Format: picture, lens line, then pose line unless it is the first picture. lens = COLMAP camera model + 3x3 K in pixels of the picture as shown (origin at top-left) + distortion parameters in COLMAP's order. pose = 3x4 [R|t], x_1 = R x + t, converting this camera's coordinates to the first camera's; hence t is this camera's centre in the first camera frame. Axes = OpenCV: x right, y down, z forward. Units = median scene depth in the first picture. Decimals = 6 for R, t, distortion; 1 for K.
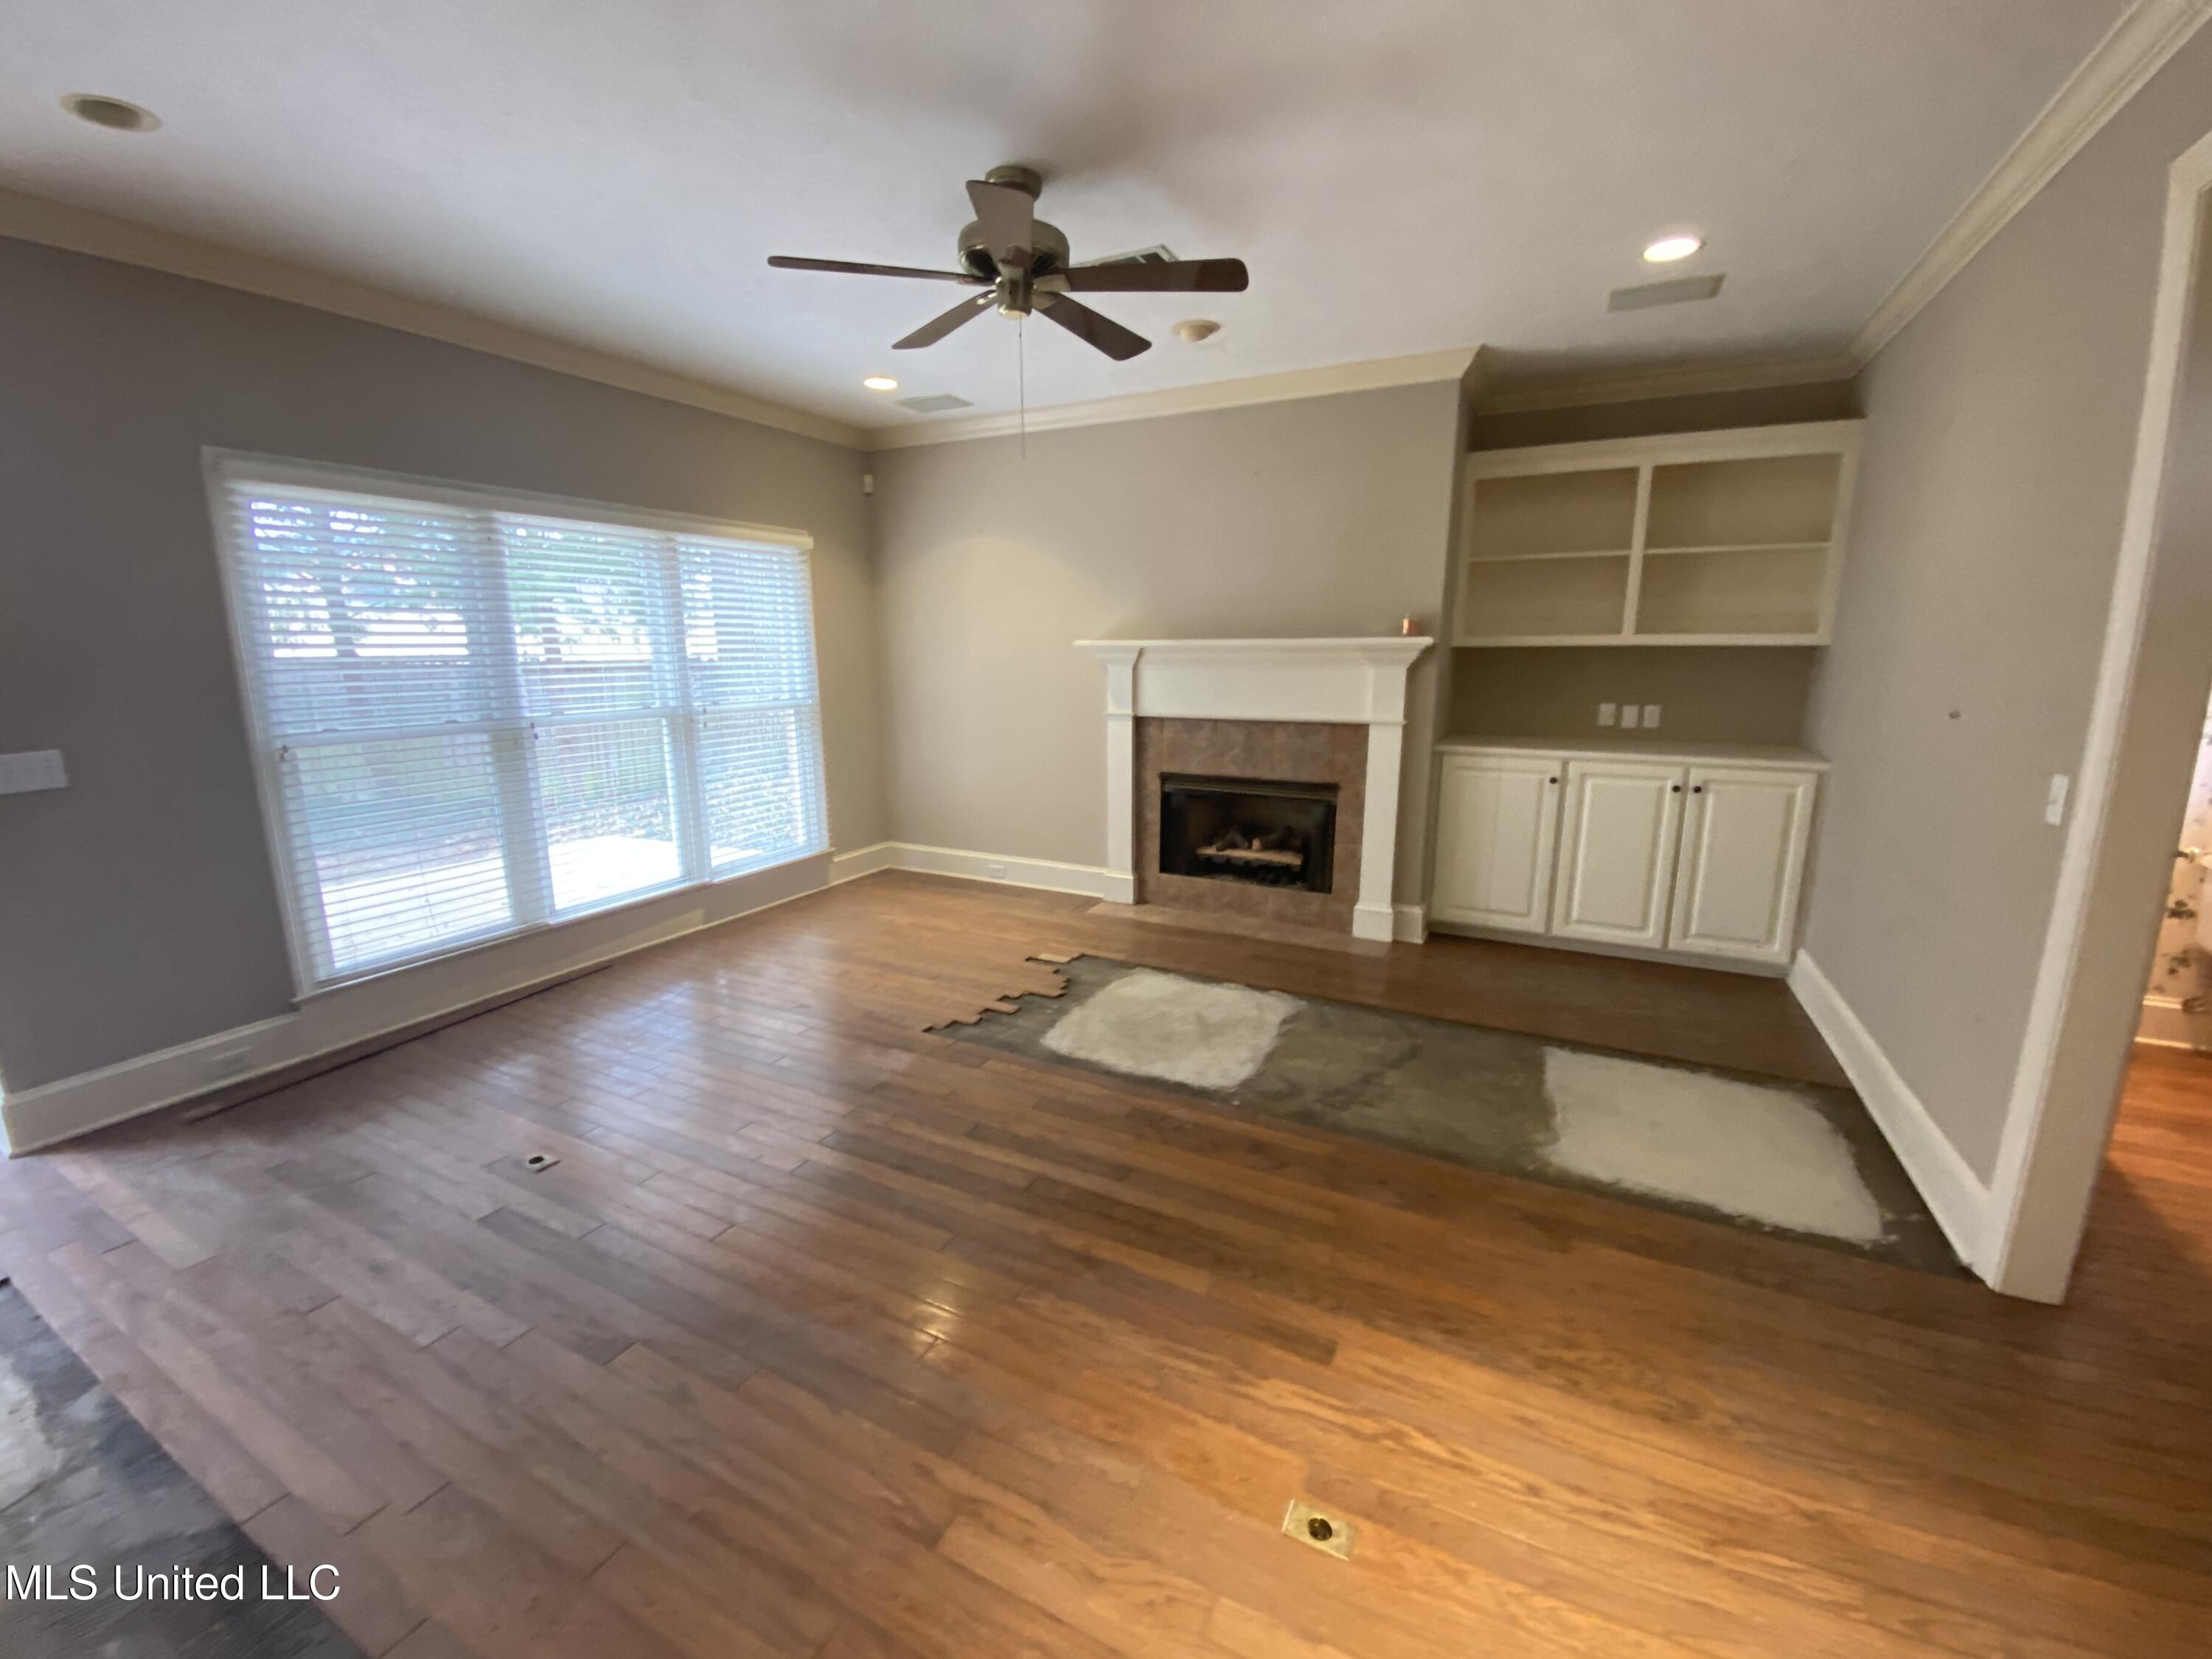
lens RADIAL K [[901.2, 0, 1106.6], [0, 901.2, 822.7], [0, 0, 1]] dist [0.019965, -0.020167]
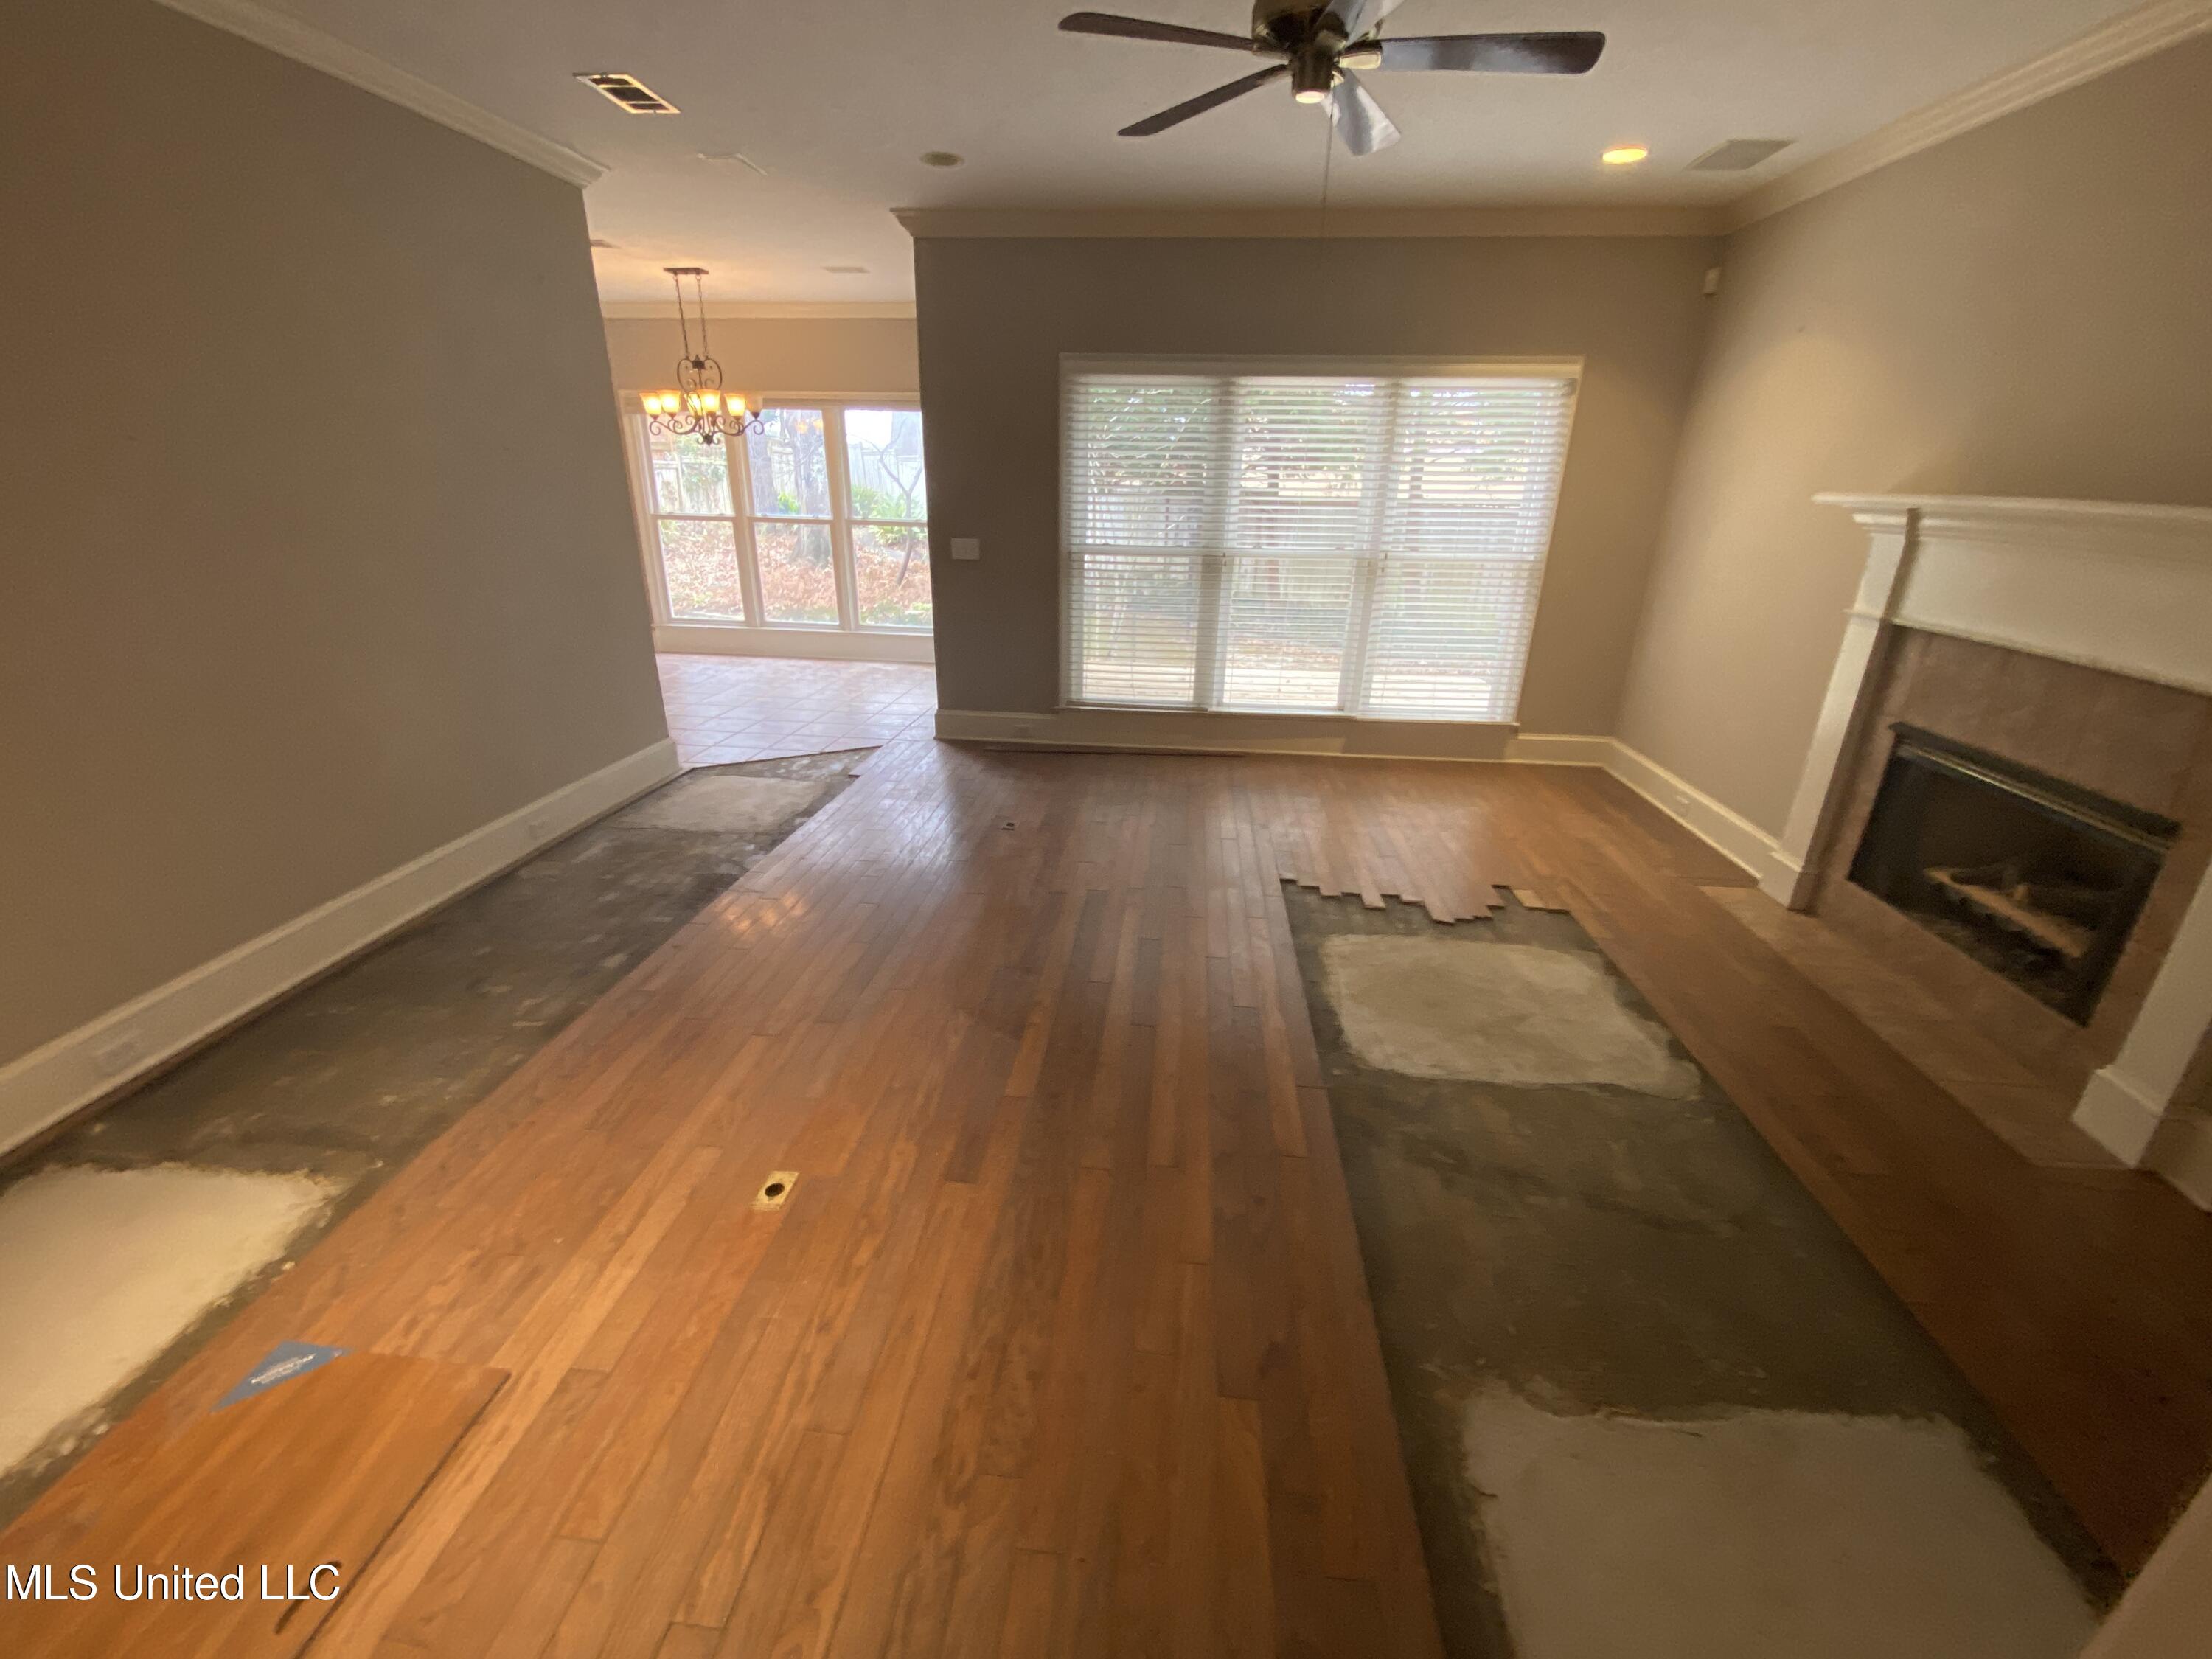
lens RADIAL K [[917.2, 0, 1095.9], [0, 917.2, 816.6], [0, 0, 1]] dist [0.023259, -0.023306]
pose [[0.354405, 0.329037, -0.875290, 0.494710], [-0.201630, 0.940917, 0.272067, -0.064858], [0.913095, 0.080063, 0.399809, 0.302866]]
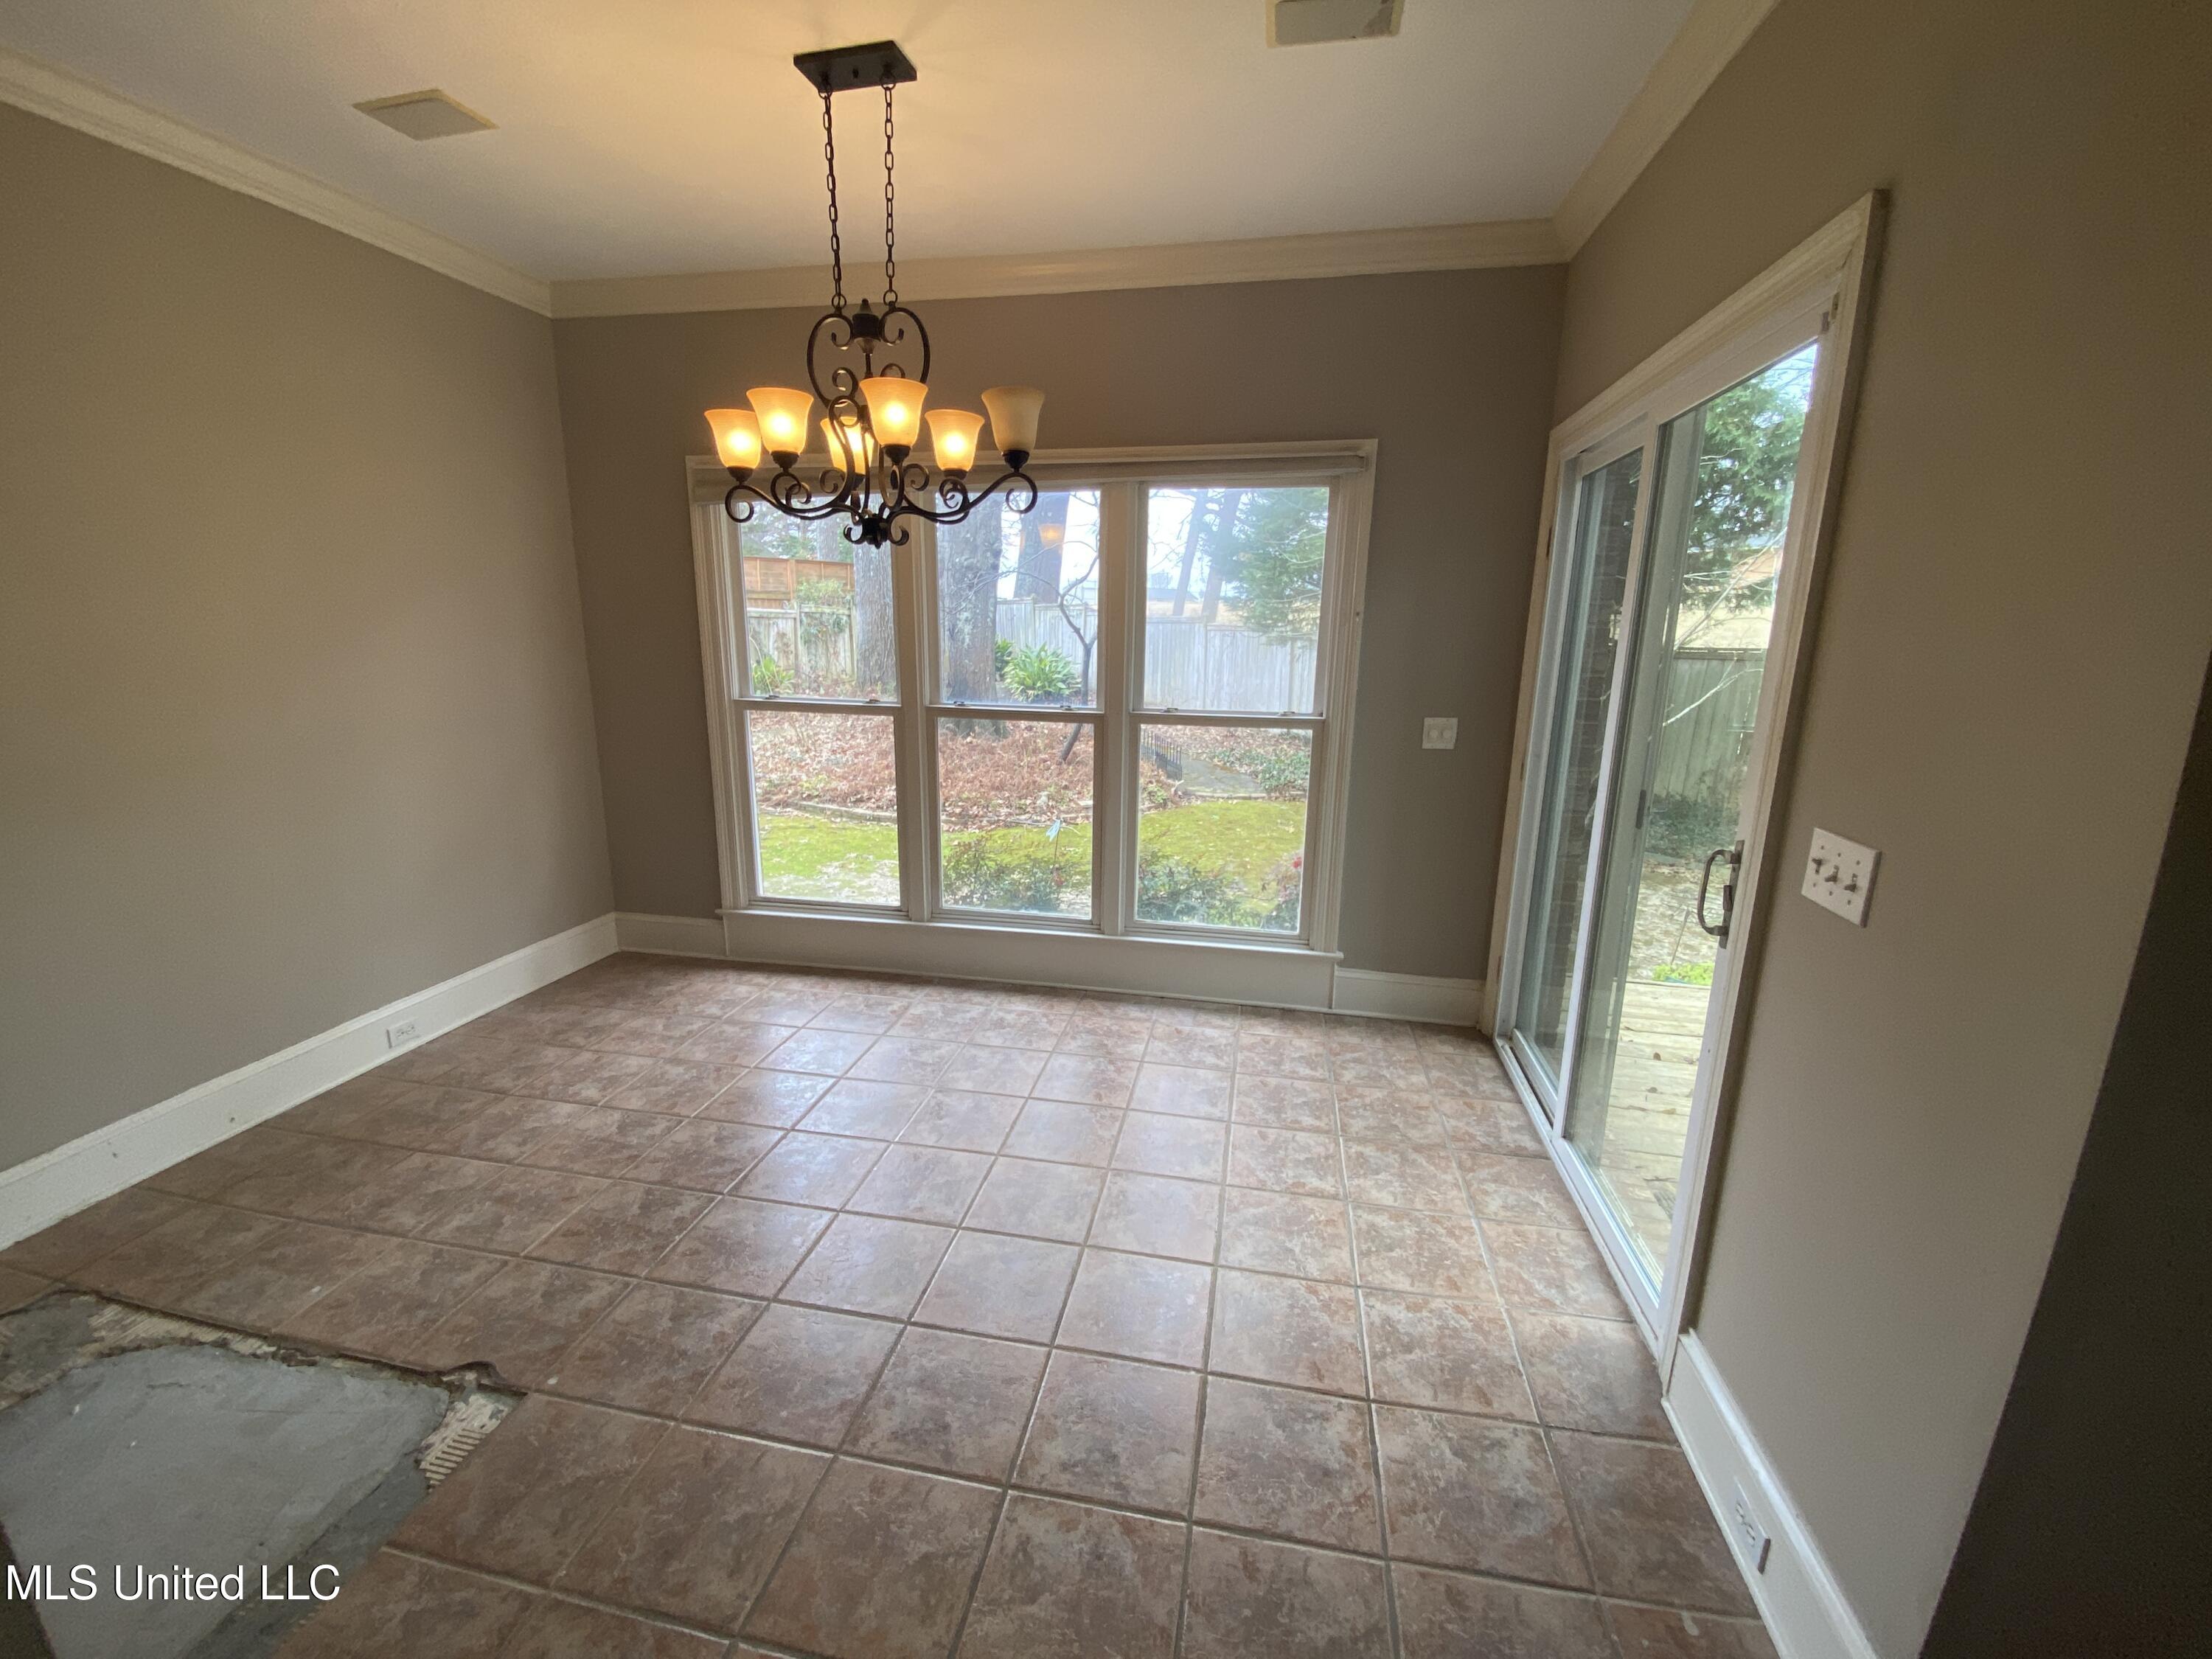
lens RADIAL K [[907.9, 0, 1105.6], [0, 907.9, 825.7], [0, 0, 1]] dist [0.026287, -0.023015]
pose [[0.276777, 0.210166, -0.937670, -0.652248], [-0.207173, 0.965893, 0.155340, -0.048208], [0.938336, 0.151265, 0.310878, 0.263440]]
